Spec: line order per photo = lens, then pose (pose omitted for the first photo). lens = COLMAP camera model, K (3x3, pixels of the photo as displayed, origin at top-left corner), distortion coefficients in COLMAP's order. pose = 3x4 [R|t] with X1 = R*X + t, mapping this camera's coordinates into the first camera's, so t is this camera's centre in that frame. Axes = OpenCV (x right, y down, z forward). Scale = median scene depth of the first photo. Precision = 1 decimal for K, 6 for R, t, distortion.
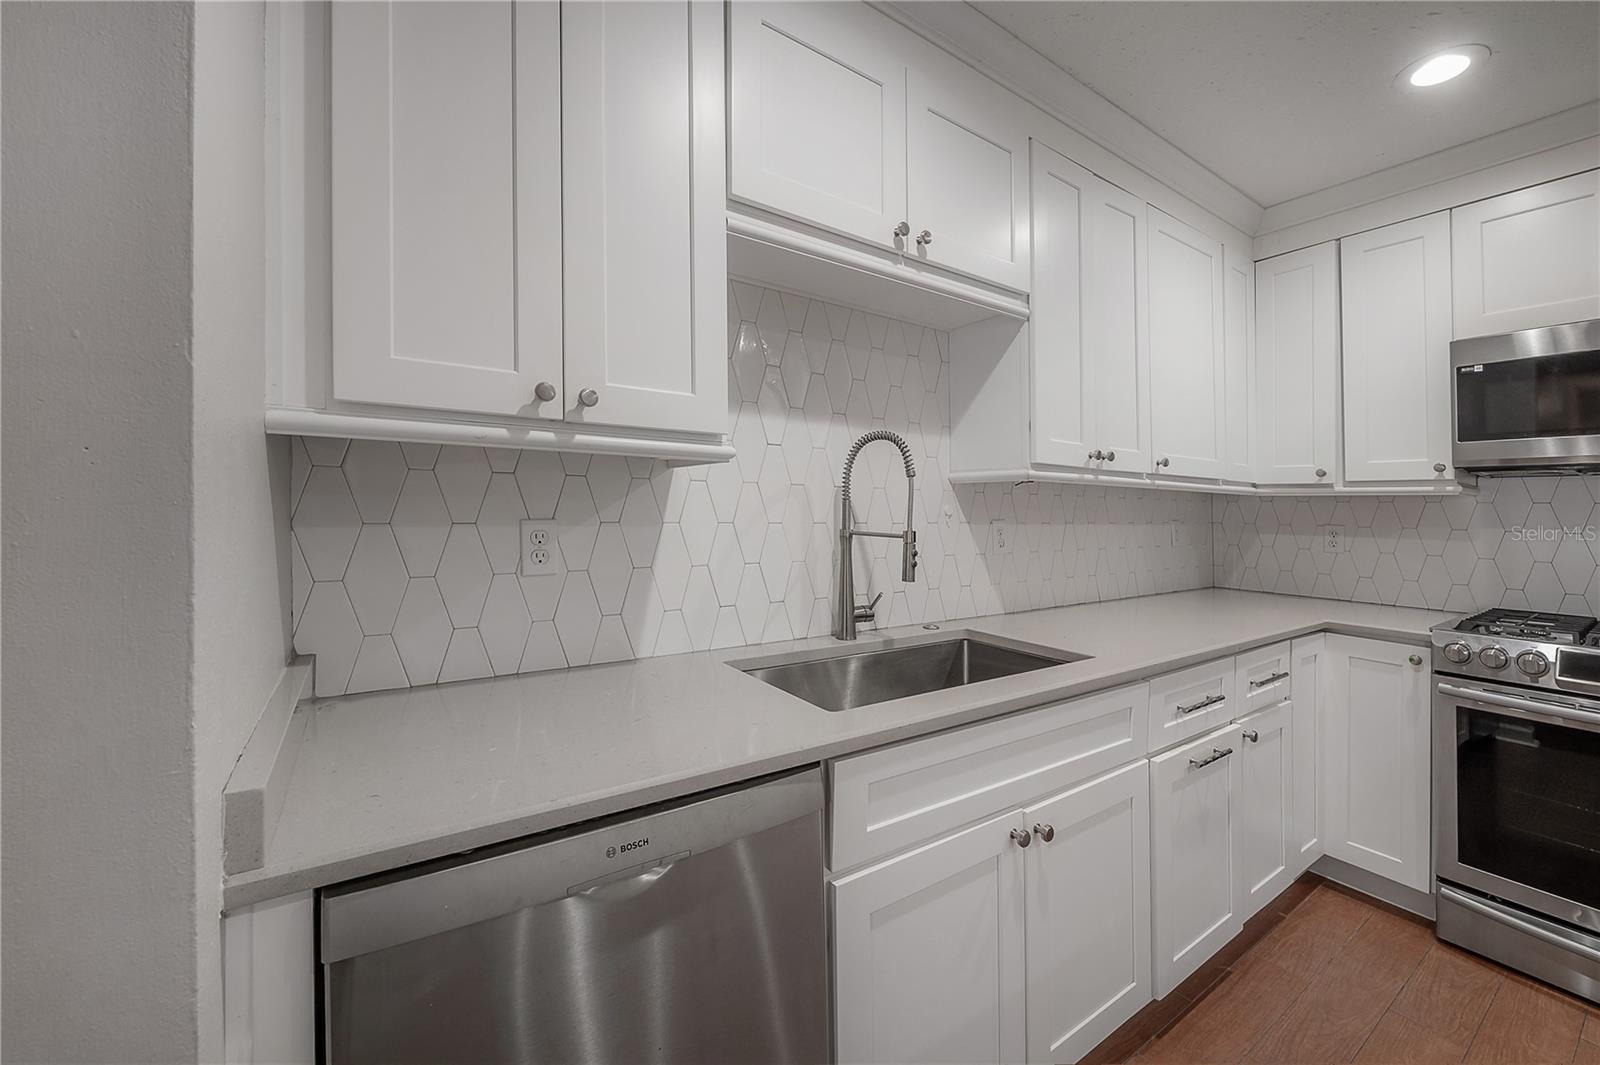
lens RADIAL K [[647.6, 0, 837.1], [0, 647.6, 493.4], [0, 0, 1]] dist [-0.006449, -0.000116]
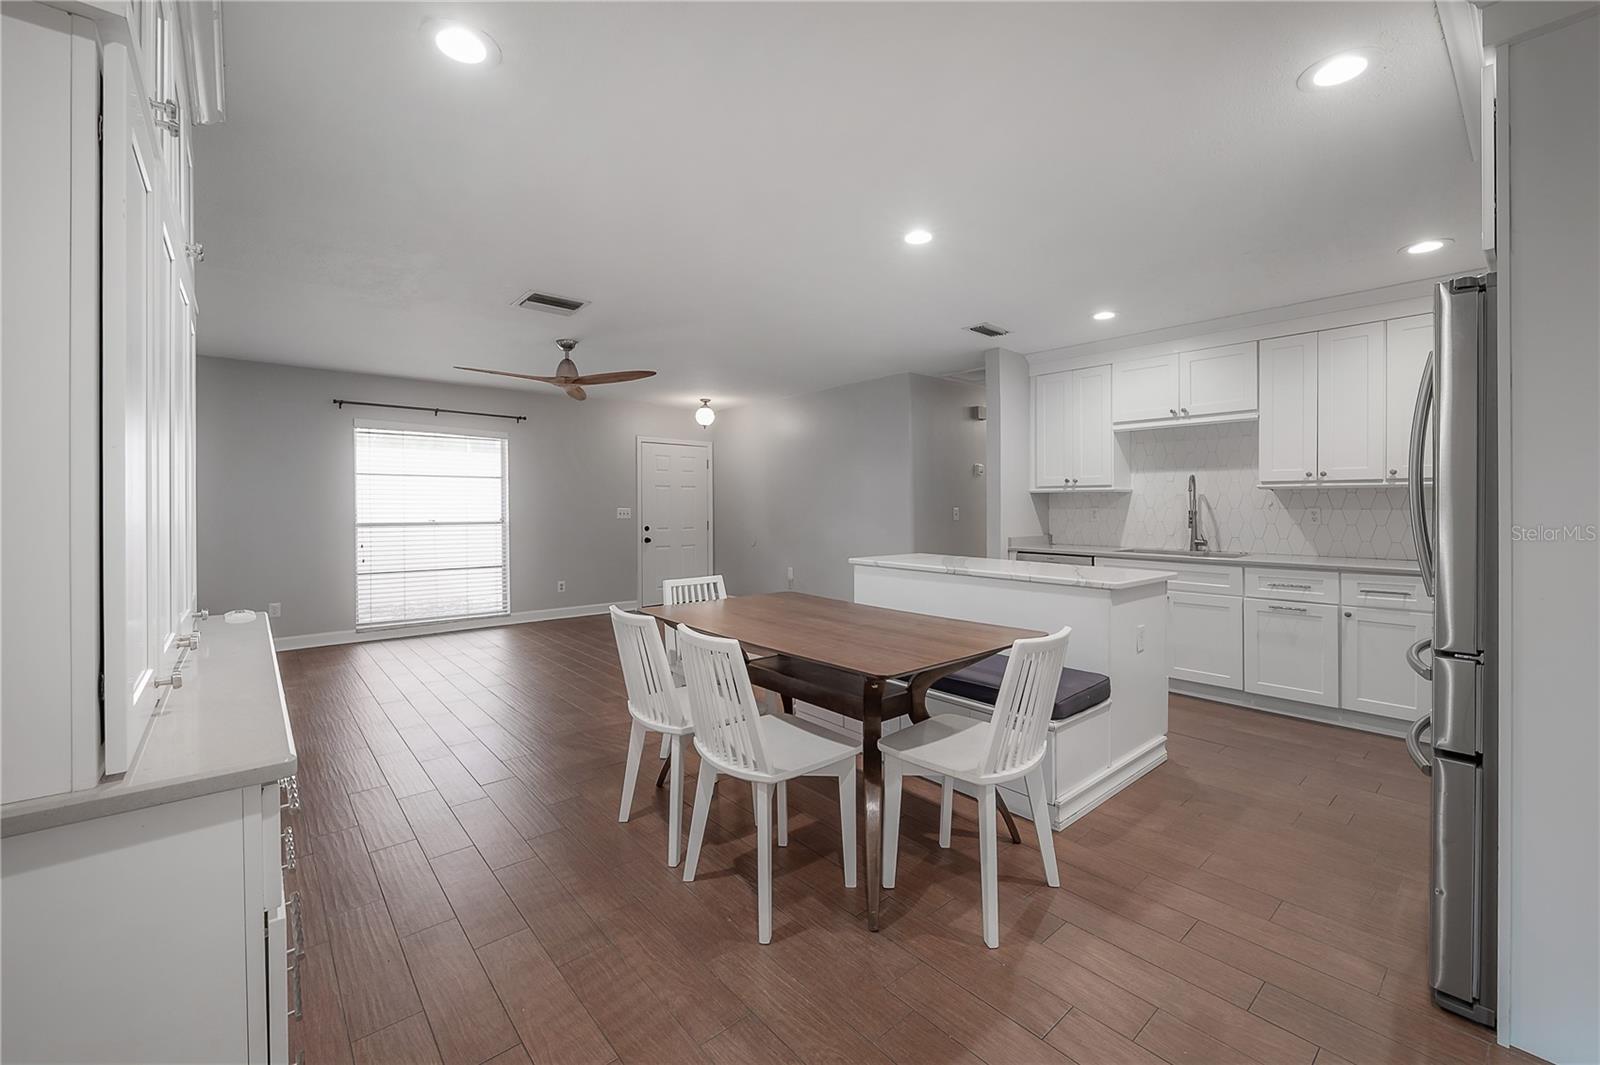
lens RADIAL K [[678.7, 0, 798.3], [0, 678.7, 522.6], [0, 0, 1]] dist [0.000899, -0.000033]
pose [[0.047910, 0.012744, -0.998770, 2.444304], [0.026222, 0.999558, 0.014011, 0.020263], [0.998507, -0.026862, 0.047554, -0.698383]]
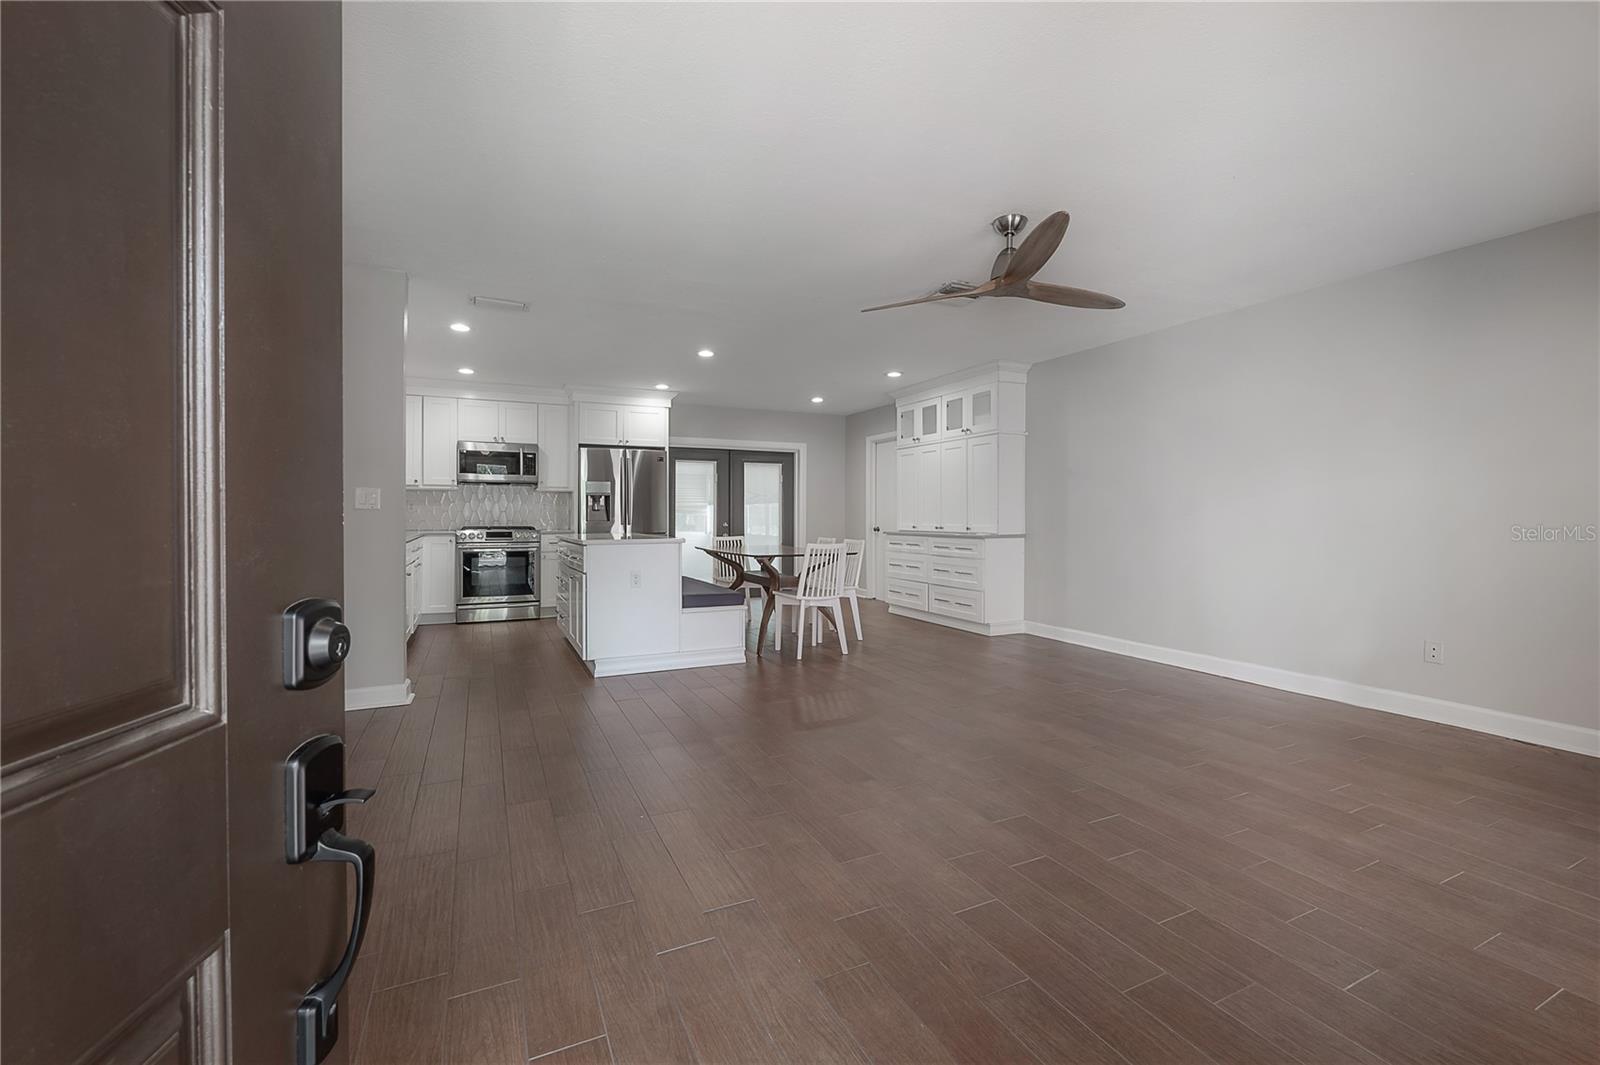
lens RADIAL K [[649.6, 0, 802.7], [0, 649.6, 513.3], [0, 0, 1]] dist [0.000561, 0.000132]
pose [[0.171226, -0.011405, 0.985166, -1.974875], [-0.021276, 0.999657, 0.015270, 0.033589], [-0.985002, -0.023576, 0.170925, -1.263543]]
